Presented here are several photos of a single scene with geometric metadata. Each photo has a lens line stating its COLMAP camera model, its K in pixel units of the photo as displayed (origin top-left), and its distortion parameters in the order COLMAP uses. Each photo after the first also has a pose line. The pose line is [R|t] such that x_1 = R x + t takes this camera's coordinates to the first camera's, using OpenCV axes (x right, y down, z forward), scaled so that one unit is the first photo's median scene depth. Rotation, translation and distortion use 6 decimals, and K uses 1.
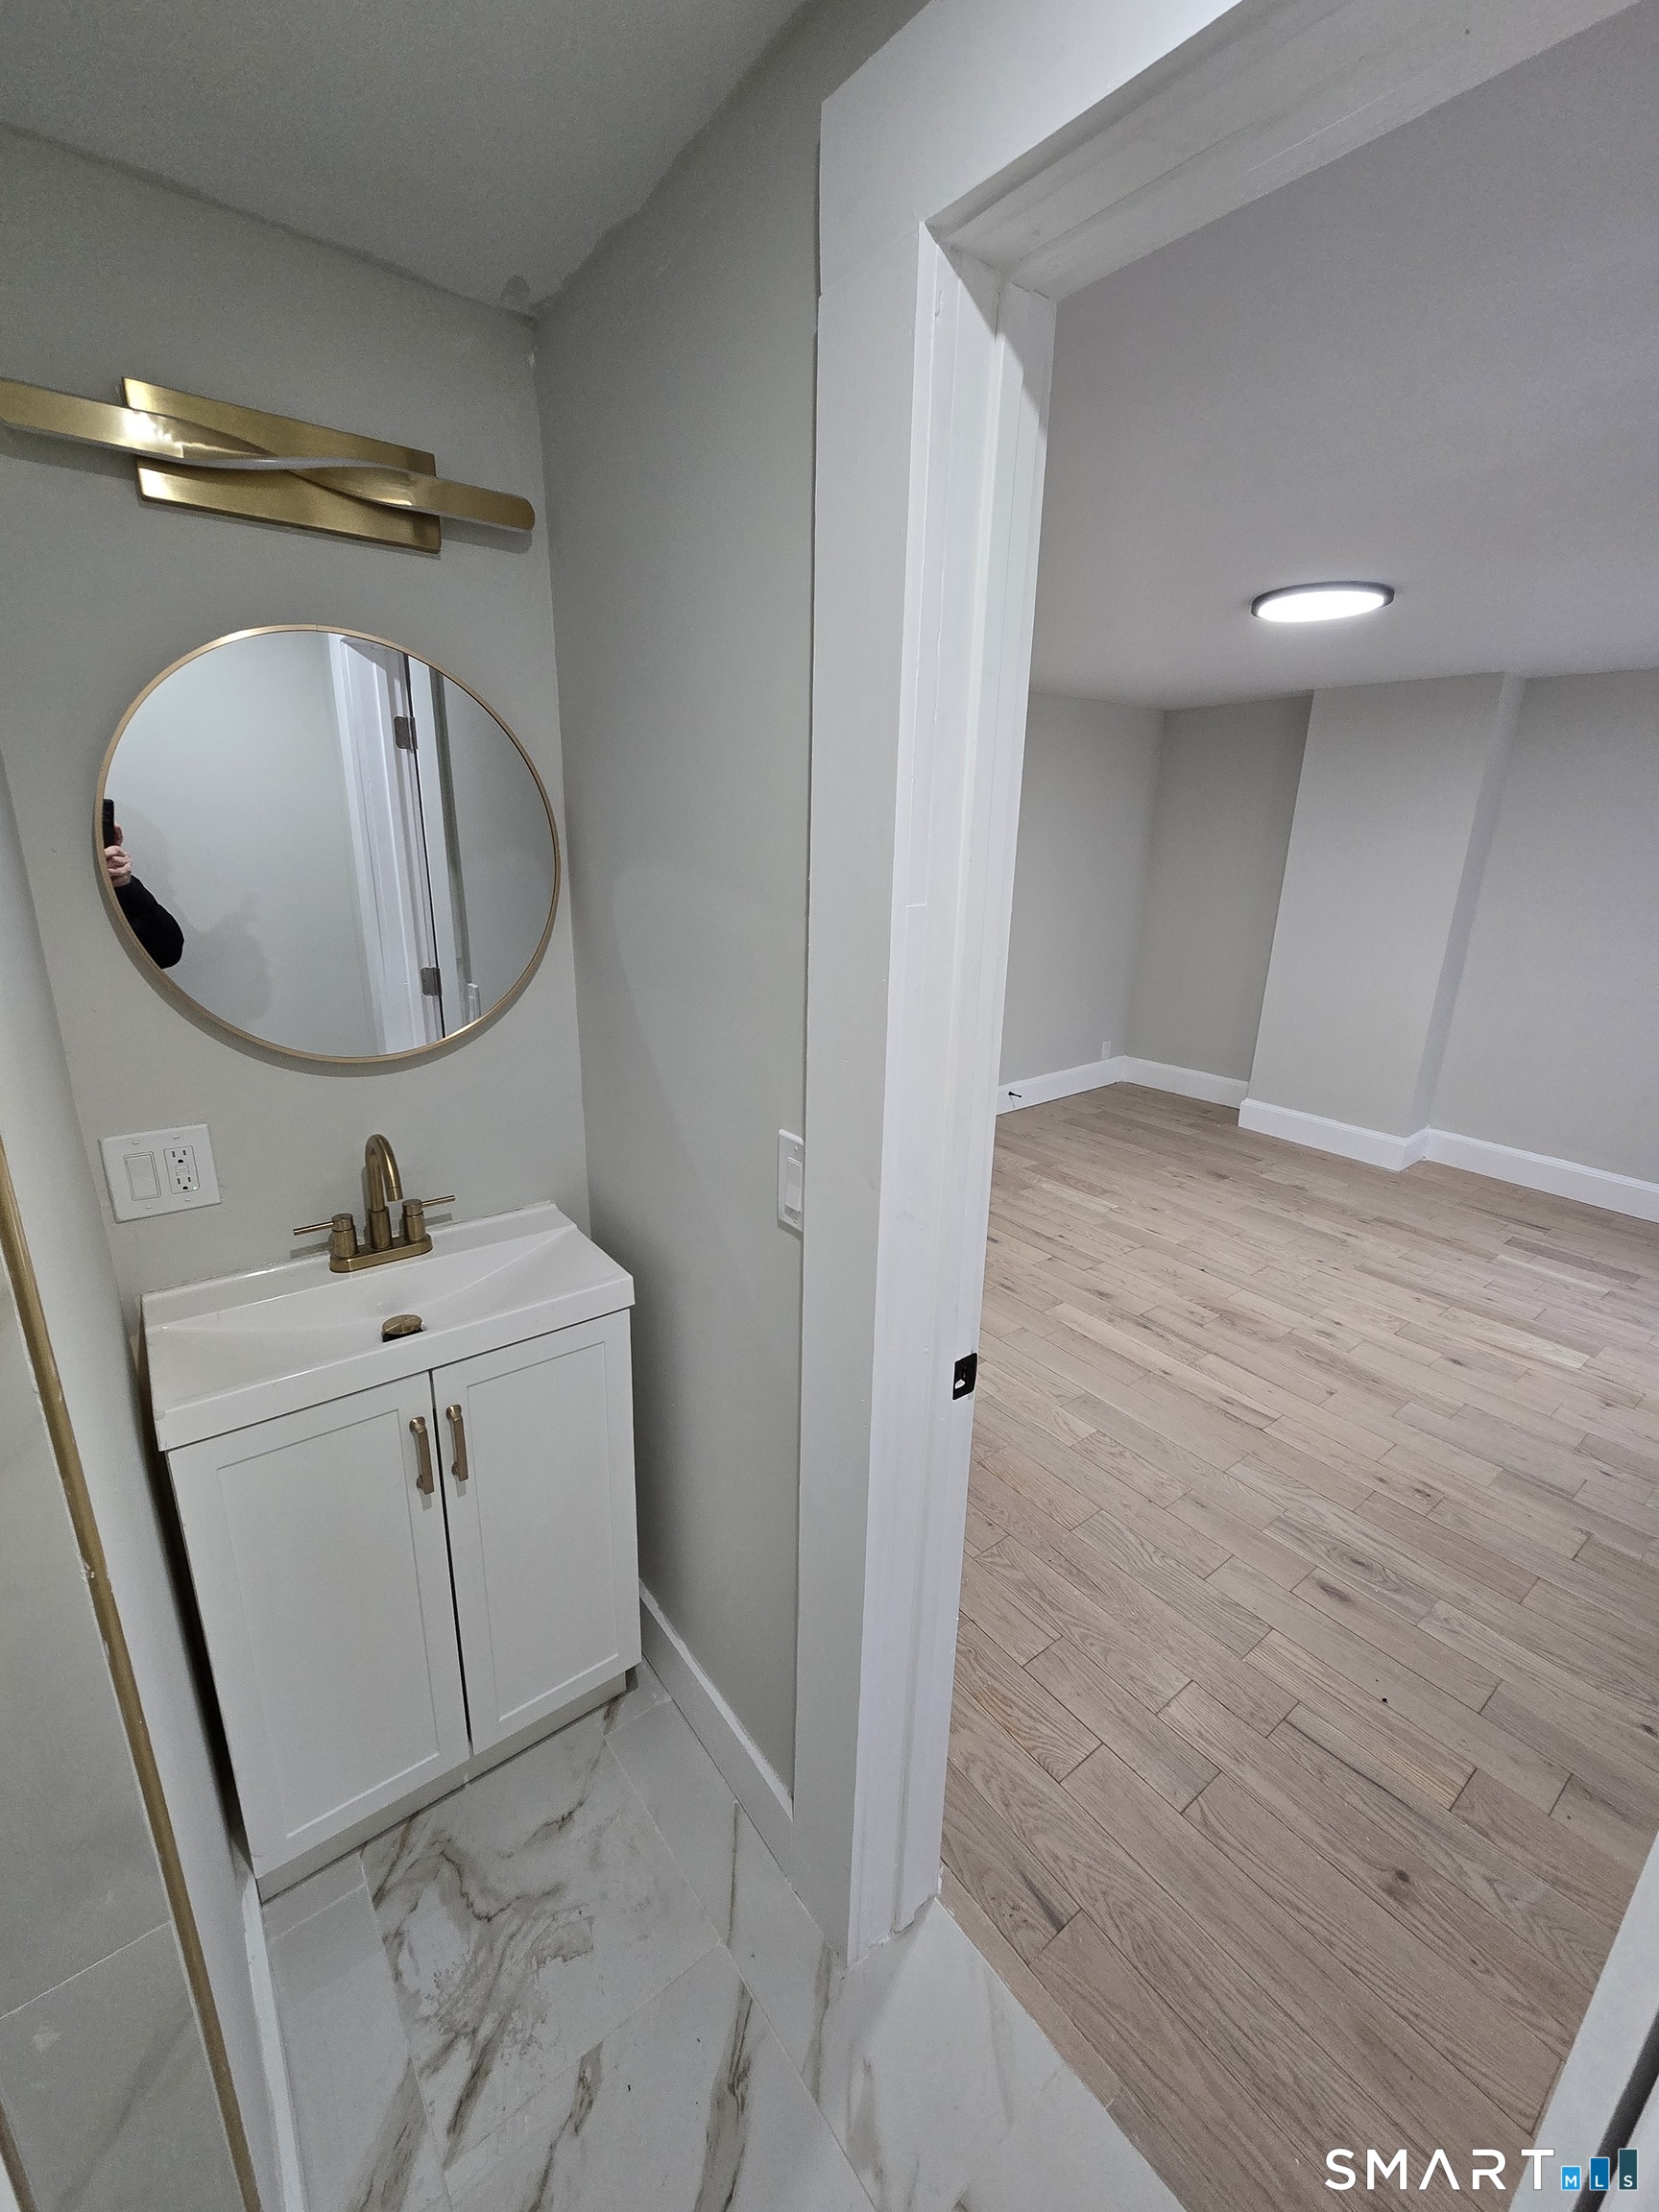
lens RADIAL K [[904.6, 0, 829.4], [0, 904.6, 1098.3], [0, 0, 1]] dist [-0.001599, 0.000762]
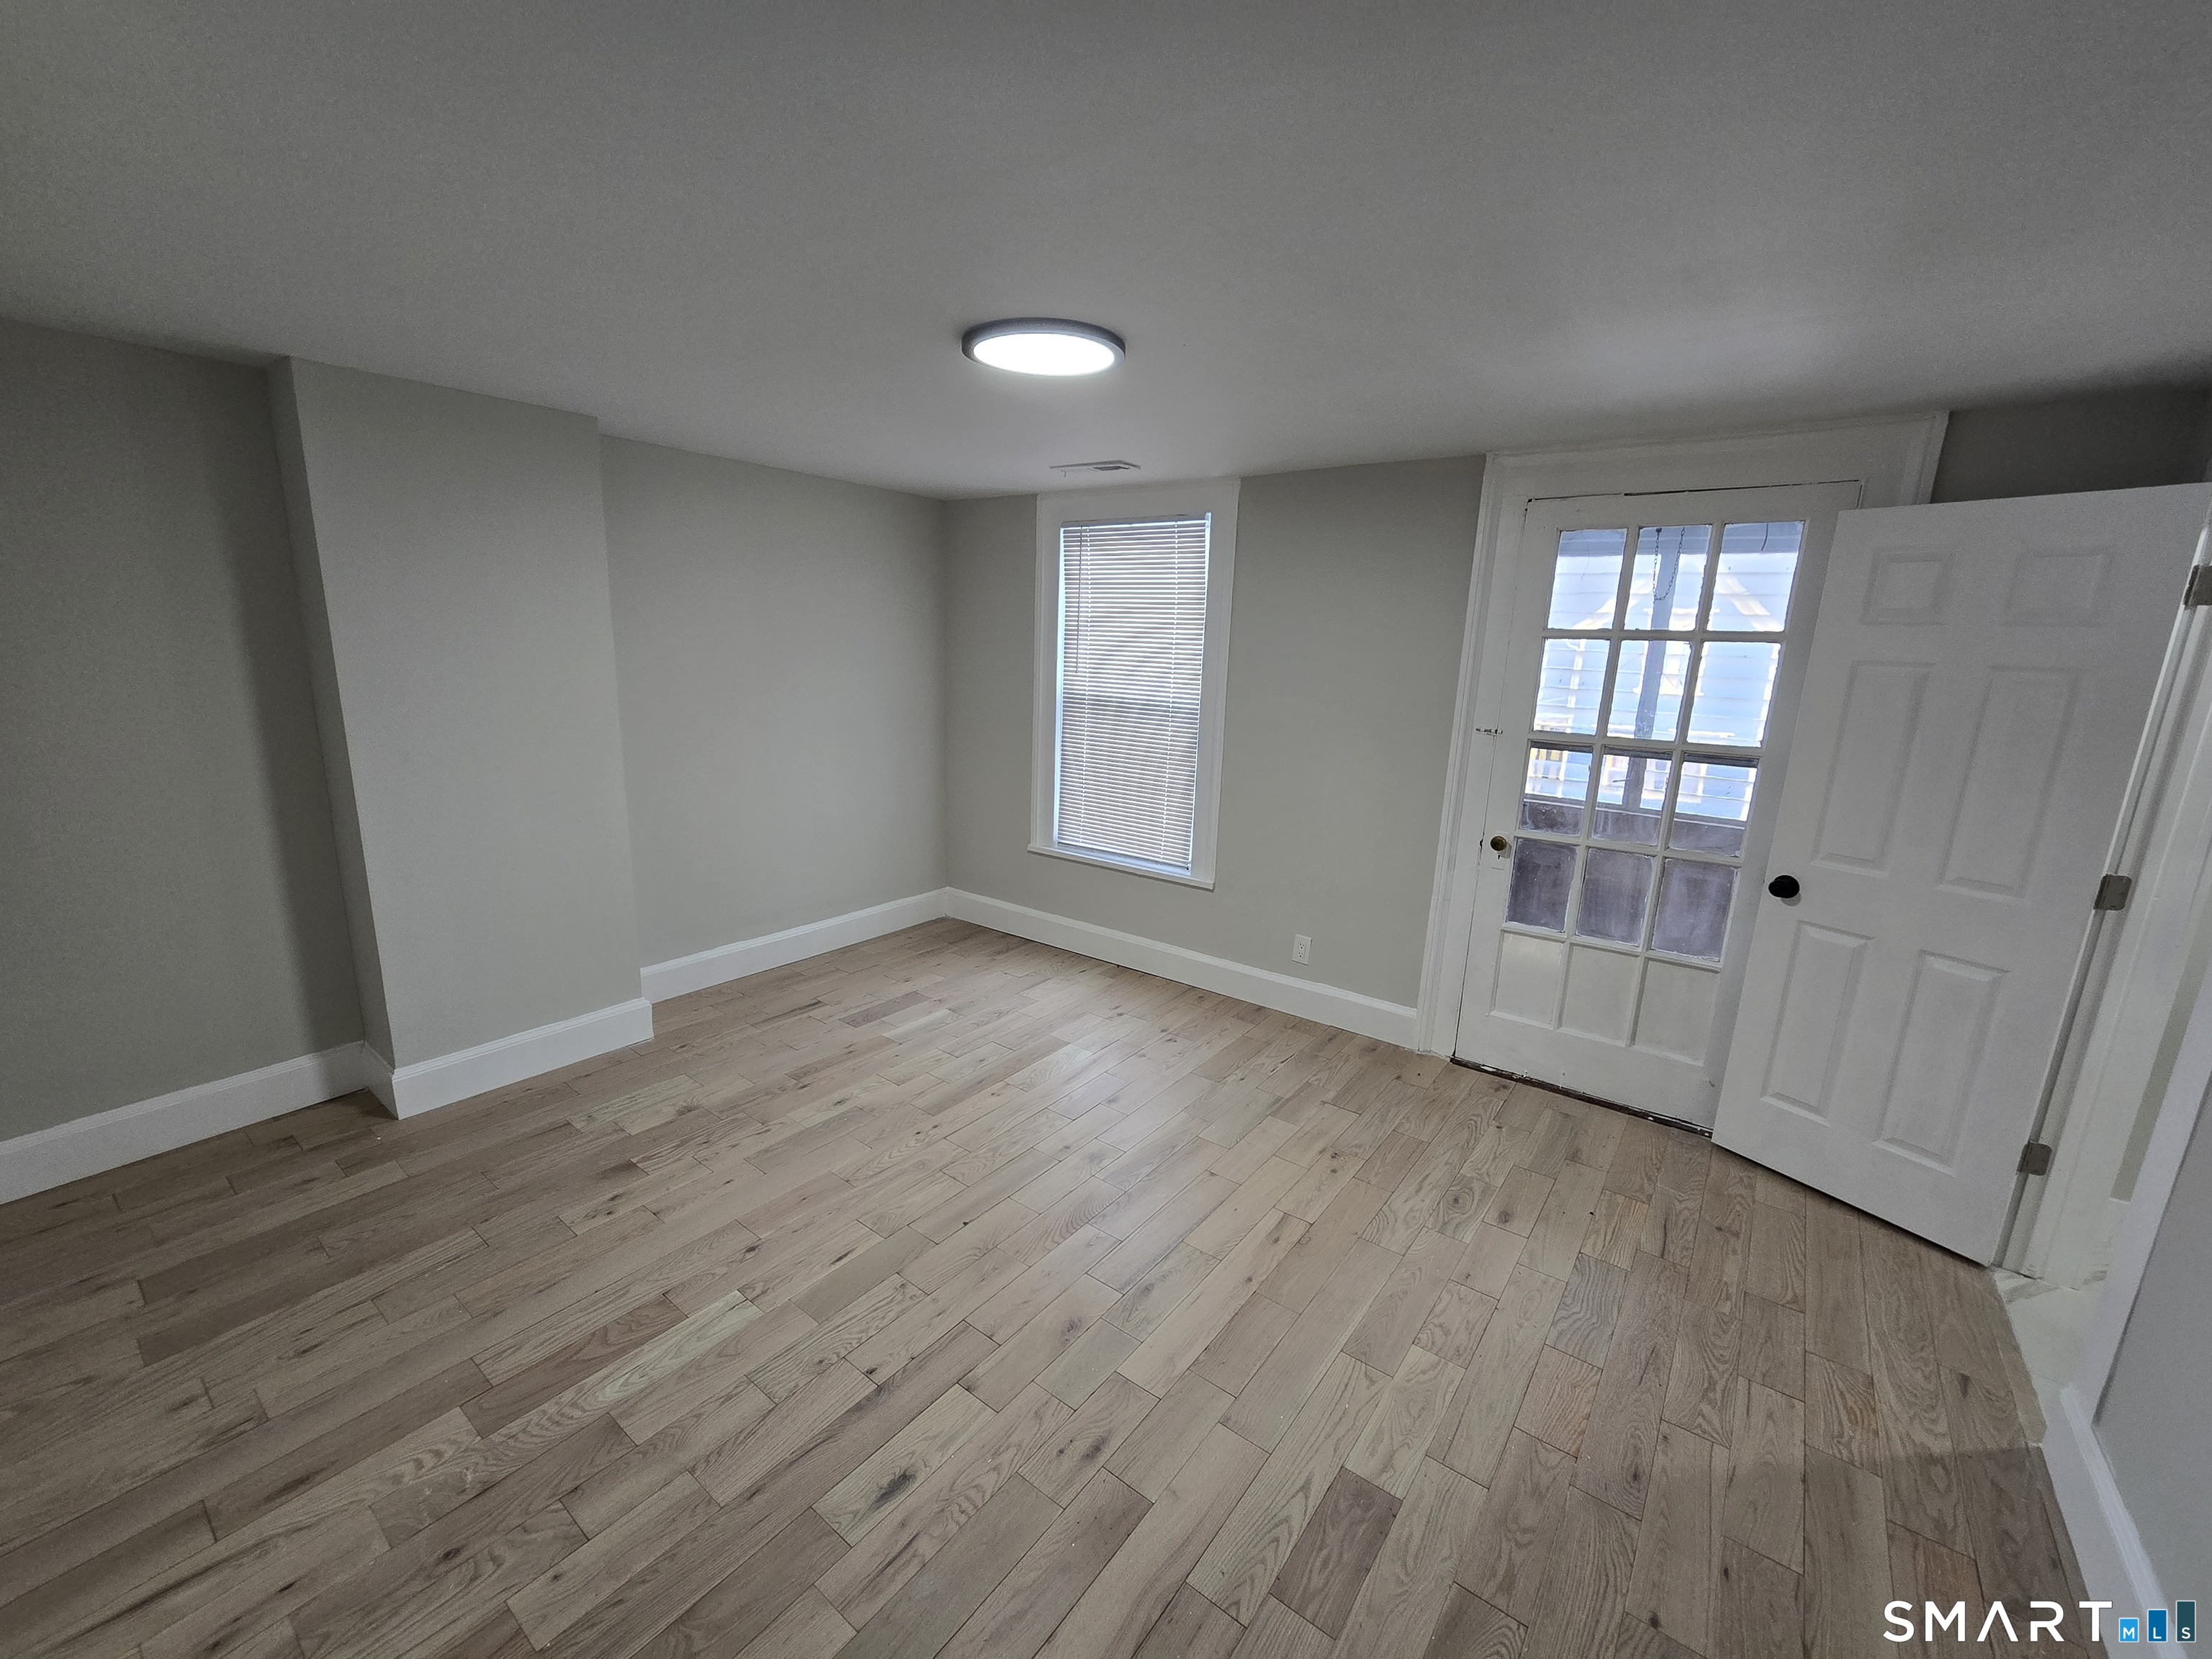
lens RADIAL K [[904.6, 0, 1111.5], [0, 904.6, 829.6], [0, 0, 1]] dist [-0.001599, 0.000762]
pose [[-0.264122, -0.236241, 0.935110, -0.207231], [0.238650, 0.923382, 0.300685, -0.269497], [-0.934498, 0.302582, -0.187507, 0.844752]]
